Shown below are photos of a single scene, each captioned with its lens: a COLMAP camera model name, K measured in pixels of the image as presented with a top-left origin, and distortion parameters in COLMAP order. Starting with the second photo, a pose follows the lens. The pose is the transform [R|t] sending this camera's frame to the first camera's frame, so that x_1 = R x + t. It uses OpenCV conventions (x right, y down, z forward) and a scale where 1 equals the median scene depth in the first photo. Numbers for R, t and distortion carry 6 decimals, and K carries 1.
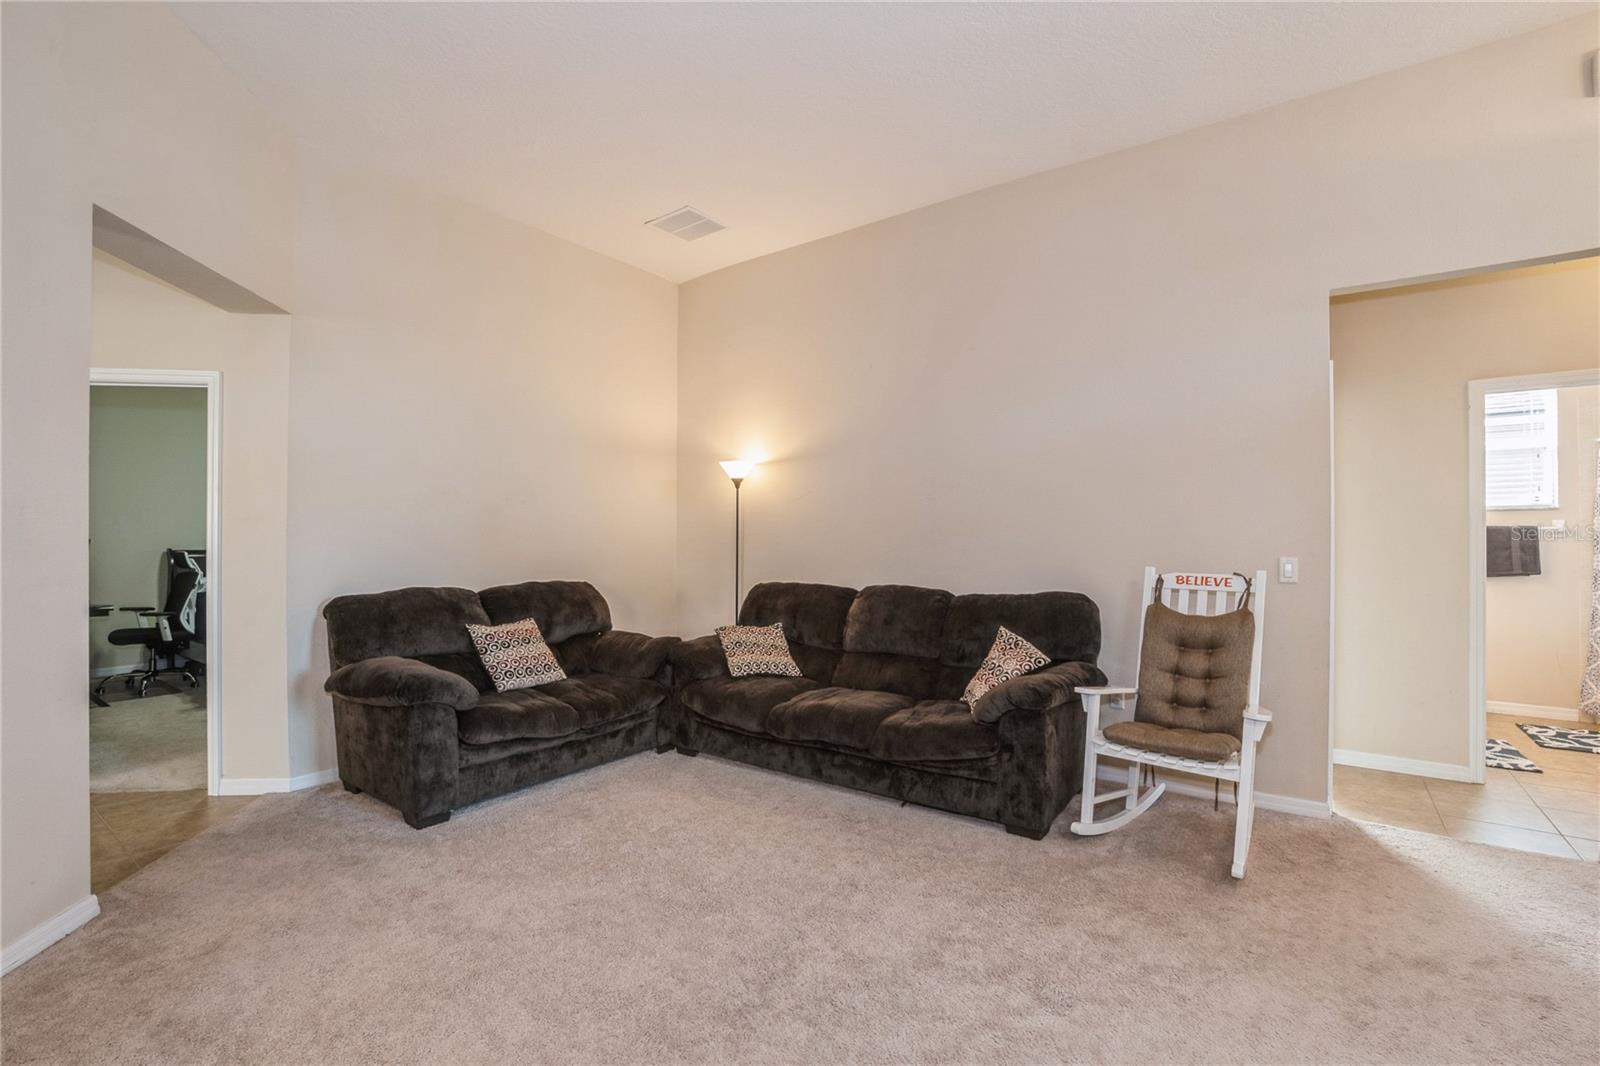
lens RADIAL K [[711.8, 0, 799.8], [0, 711.8, 532.9], [0, 0, 1]] dist [-0.037526, 0.007044]
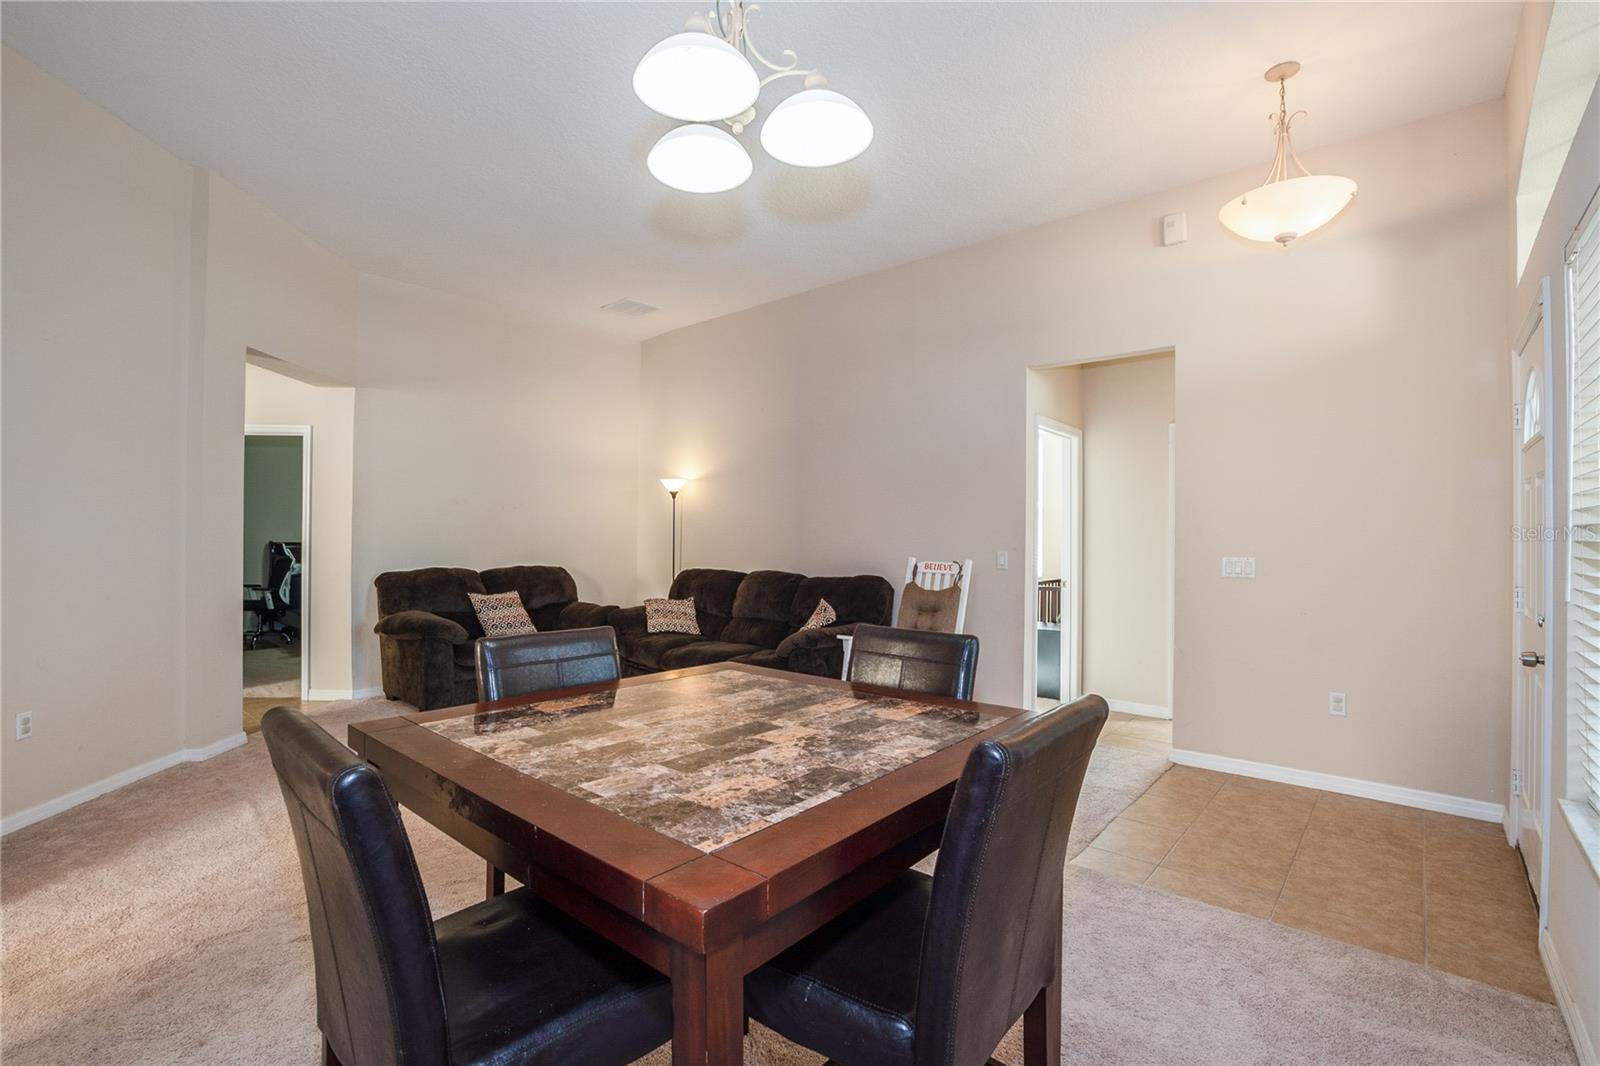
lens RADIAL K [[711.8, 0, 801.3], [0, 711.8, 532.2], [0, 0, 1]] dist [-0.037526, 0.007044]
pose [[0.997137, 0.006063, -0.075379, 0.316311], [-0.005981, 0.999981, 0.001320, -0.003845], [0.075385, -0.000865, 0.997154, -0.399307]]
